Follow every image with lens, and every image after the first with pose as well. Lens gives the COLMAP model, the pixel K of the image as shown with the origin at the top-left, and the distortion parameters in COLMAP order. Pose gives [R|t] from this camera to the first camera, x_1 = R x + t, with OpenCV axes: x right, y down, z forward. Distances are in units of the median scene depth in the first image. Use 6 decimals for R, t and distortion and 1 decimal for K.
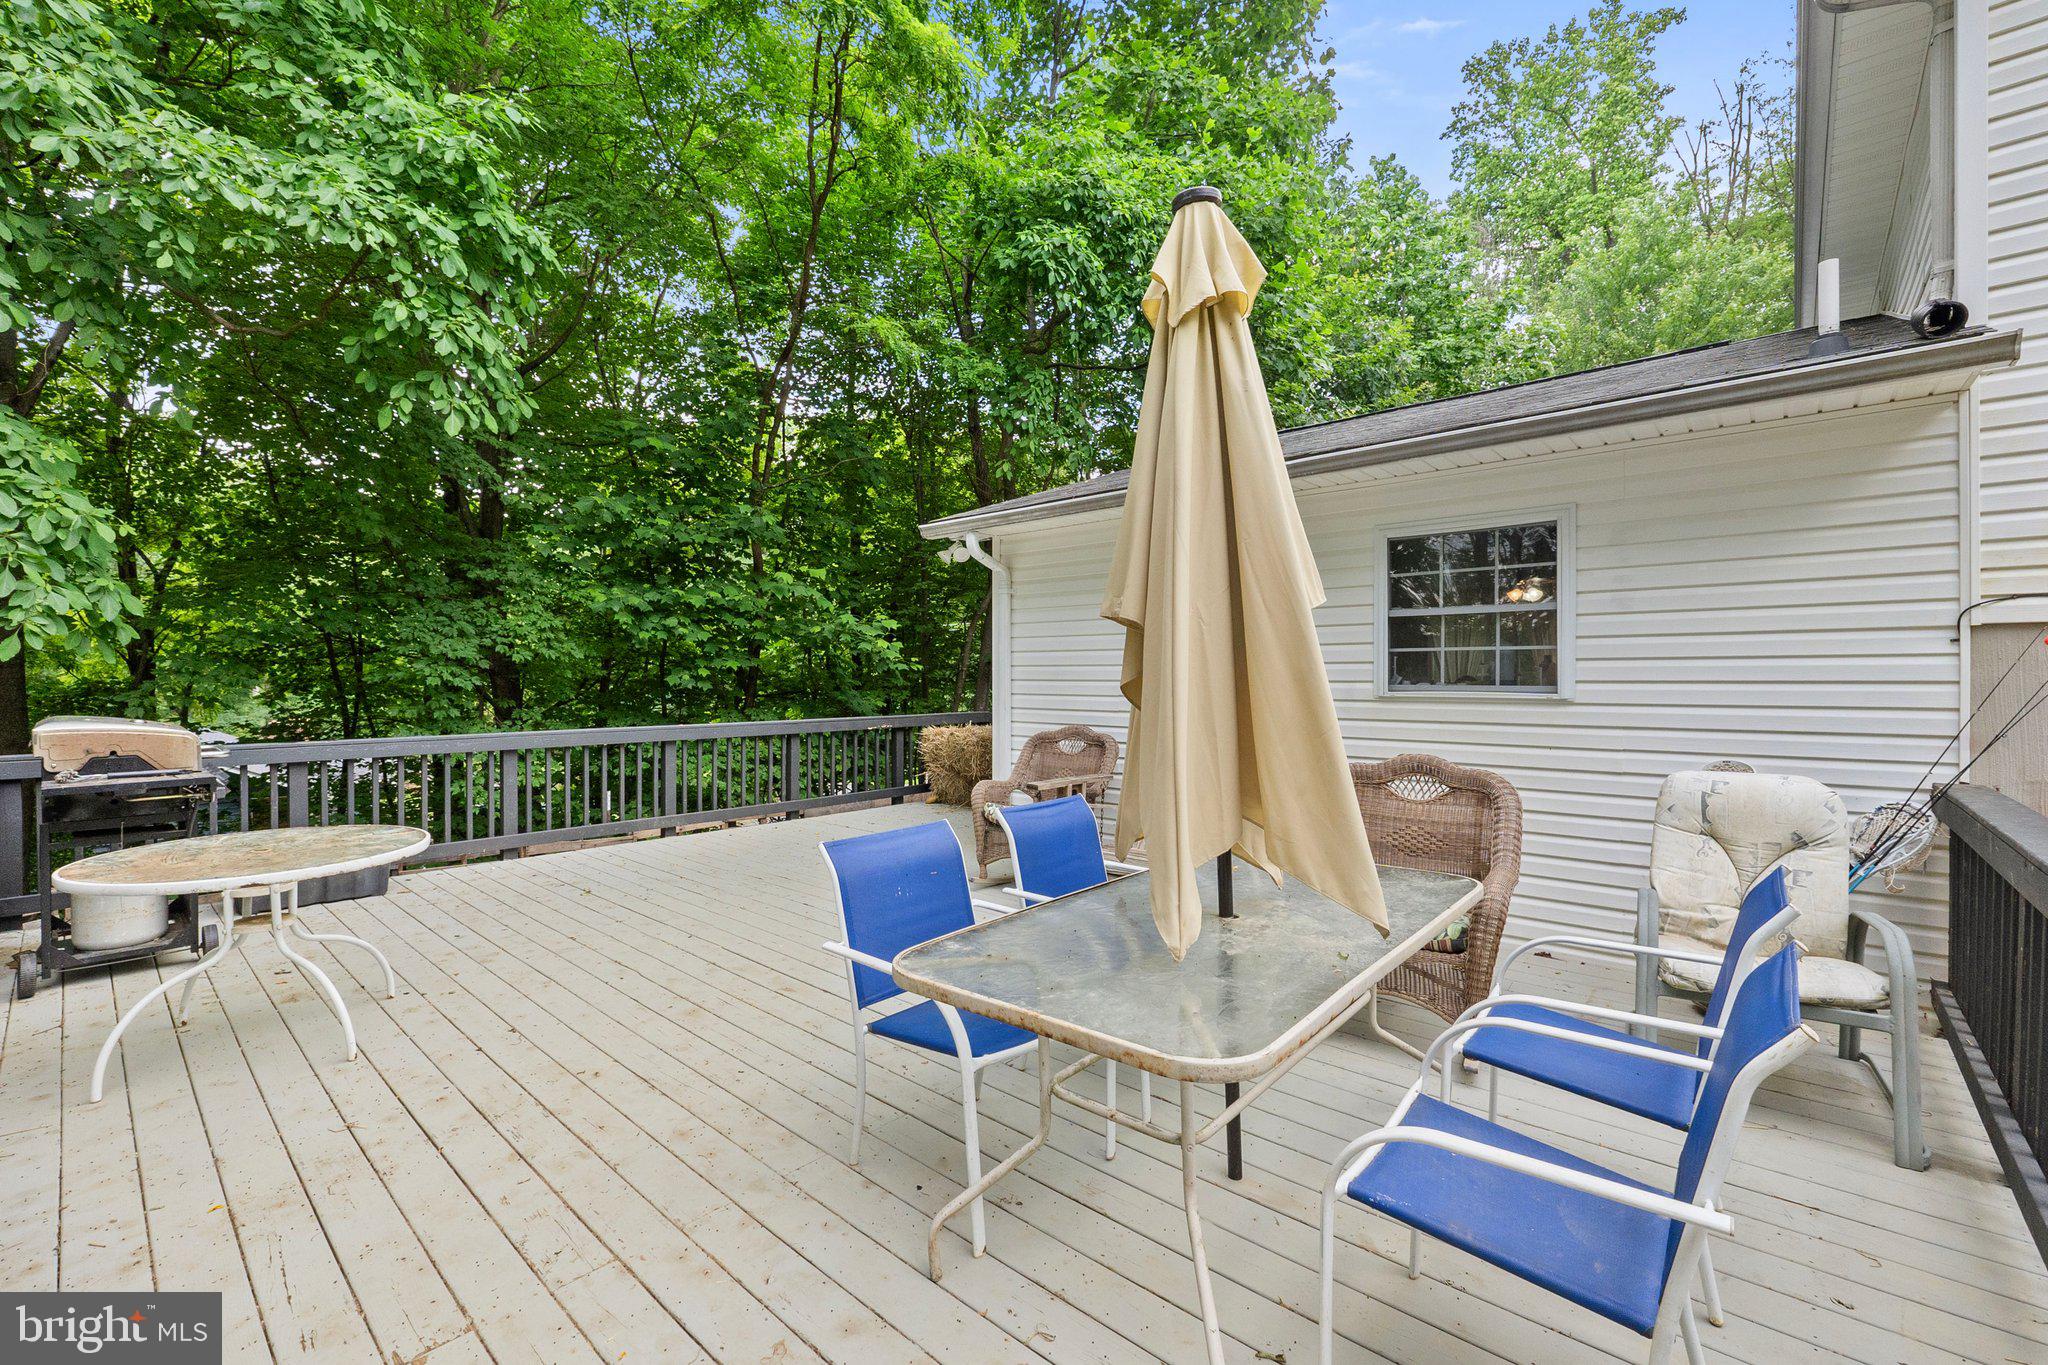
lens RADIAL K [[851.7, 0, 1040.5], [0, 851.7, 669.9], [0, 0, 1]] dist [-0.001311, -0.000167]
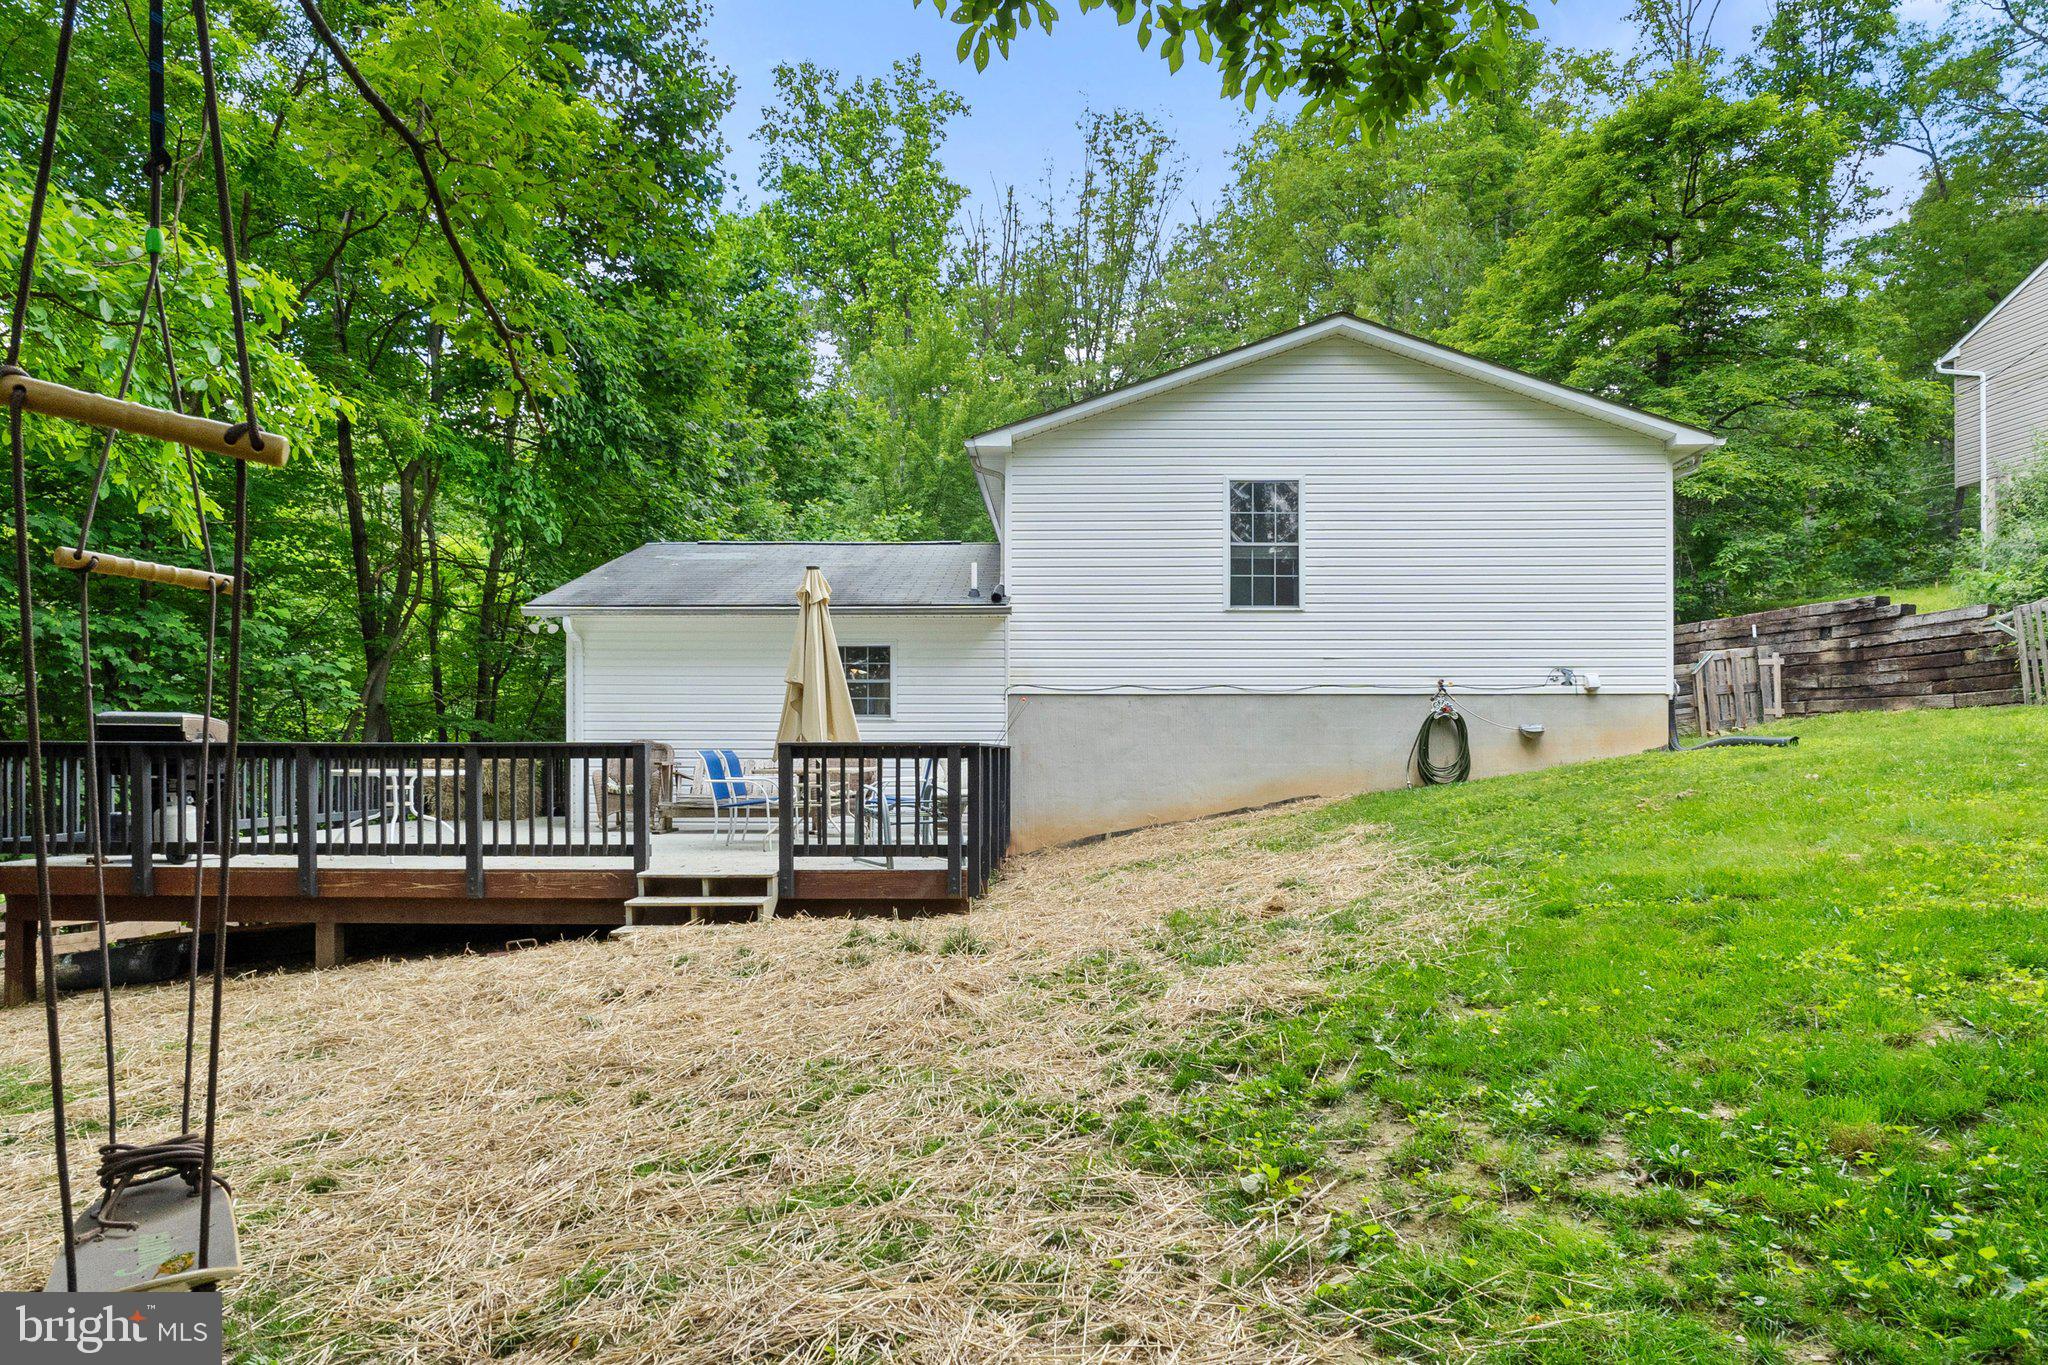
lens RADIAL K [[1236.2, 0, 1029.9], [0, 1236.2, 752.2], [0, 0, 1]] dist [0.000388, 0.006318]
pose [[0.770540, 0.004708, 0.637374, -1.315036], [-0.006540, 0.999978, 0.000521, 0.120308], [-0.637357, -0.004570, 0.770555, -1.942942]]
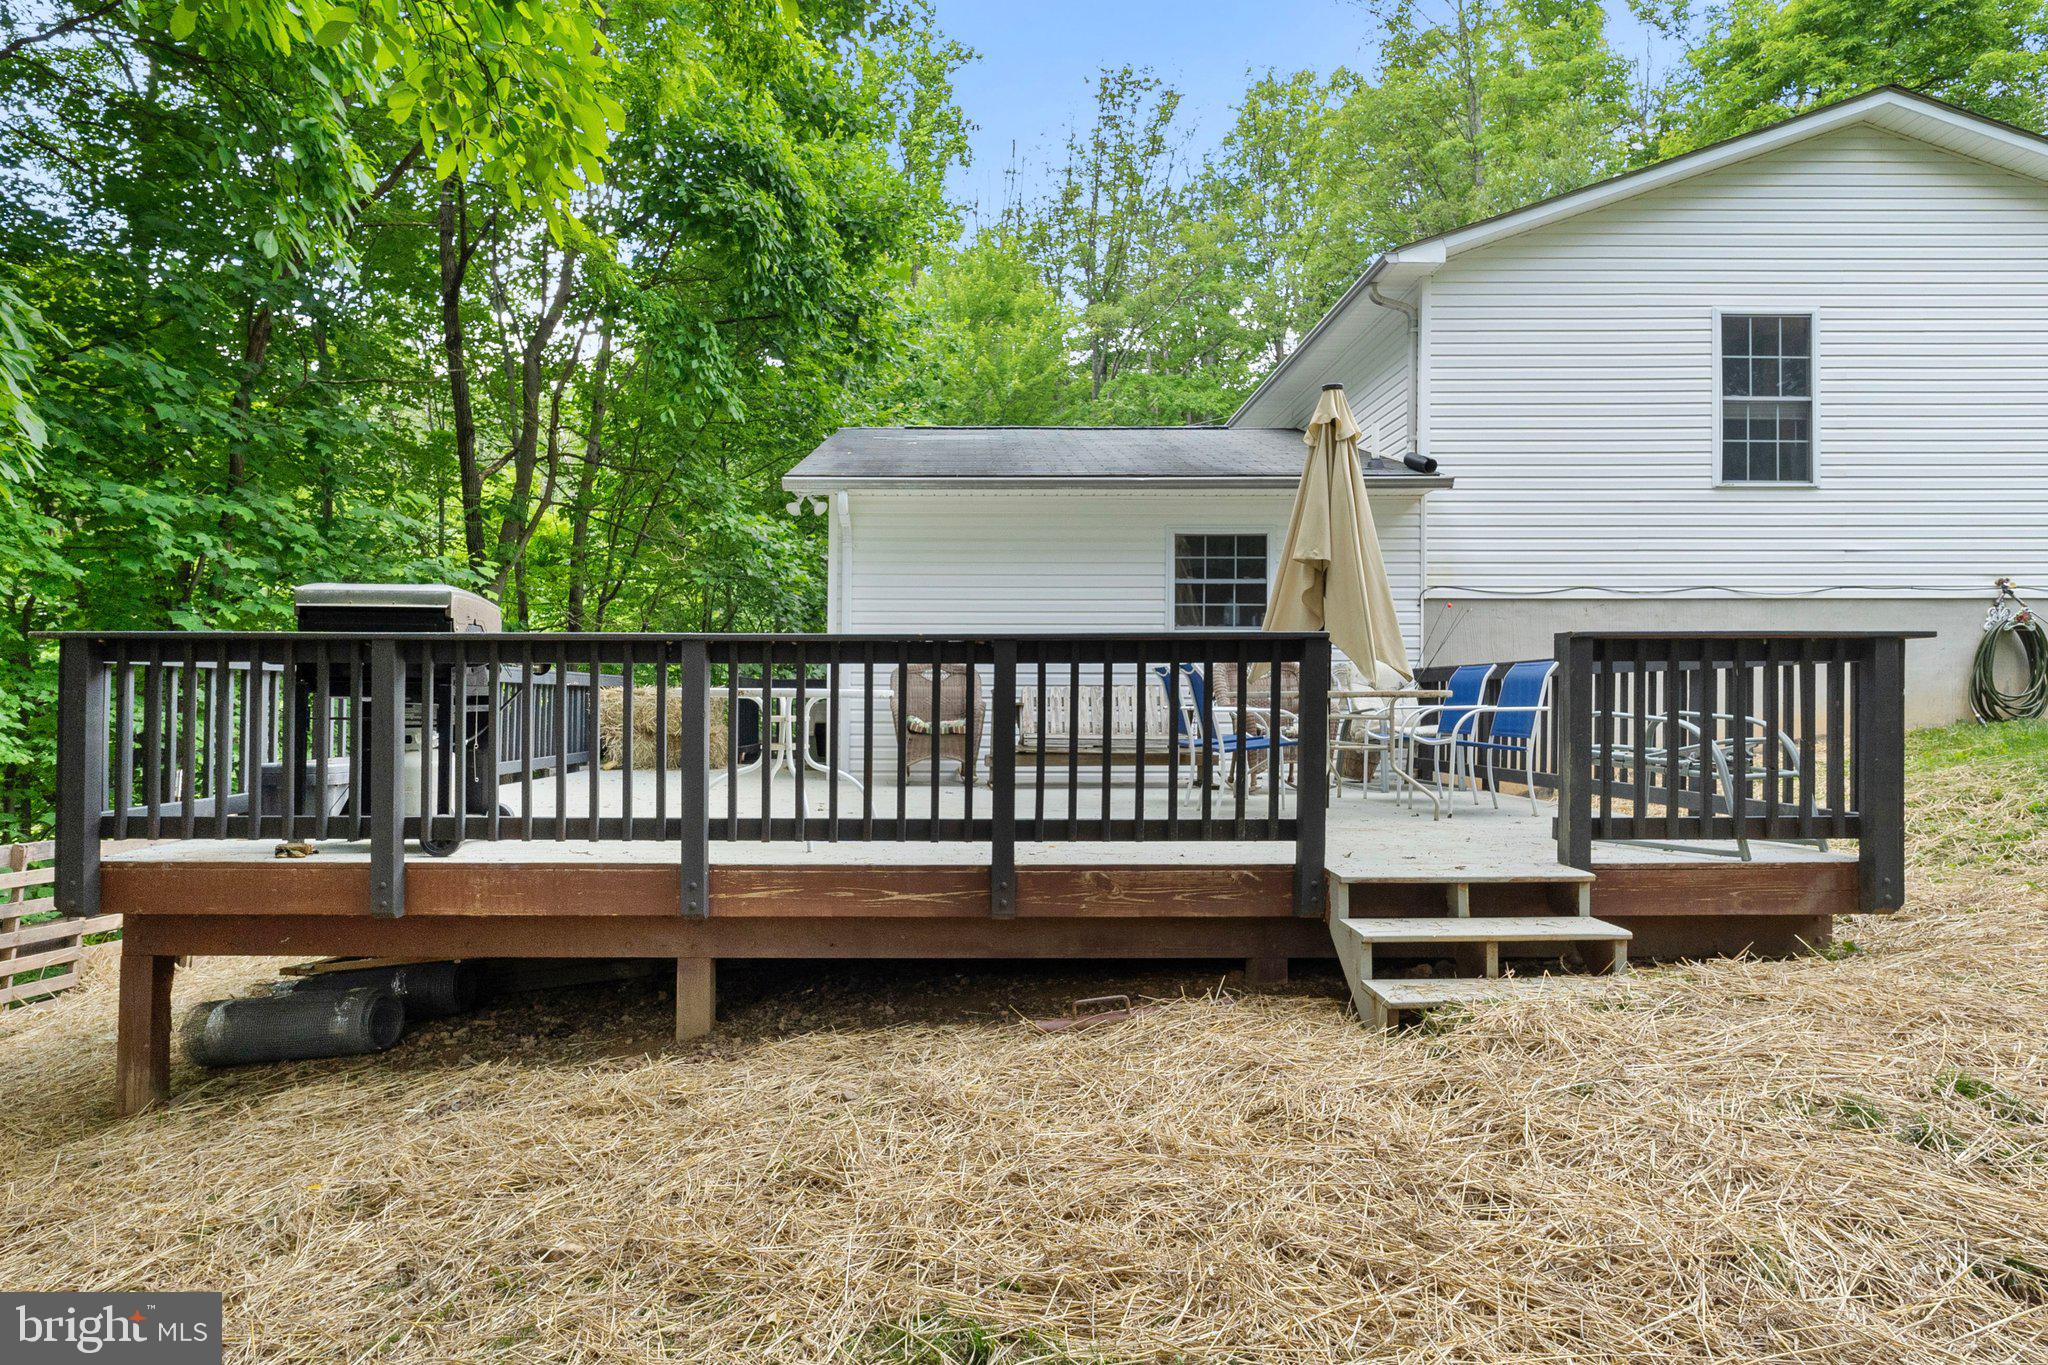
lens RADIAL K [[1133.5, 0, 981.7], [0, 1133.5, 689.8], [0, 0, 1]] dist [-0.000105, -0.000051]
pose [[0.754135, 0.009283, 0.656653, -1.413940], [-0.005301, 0.999954, -0.008049, 0.175664], [-0.656698, 0.002589, 0.754150, -0.404021]]
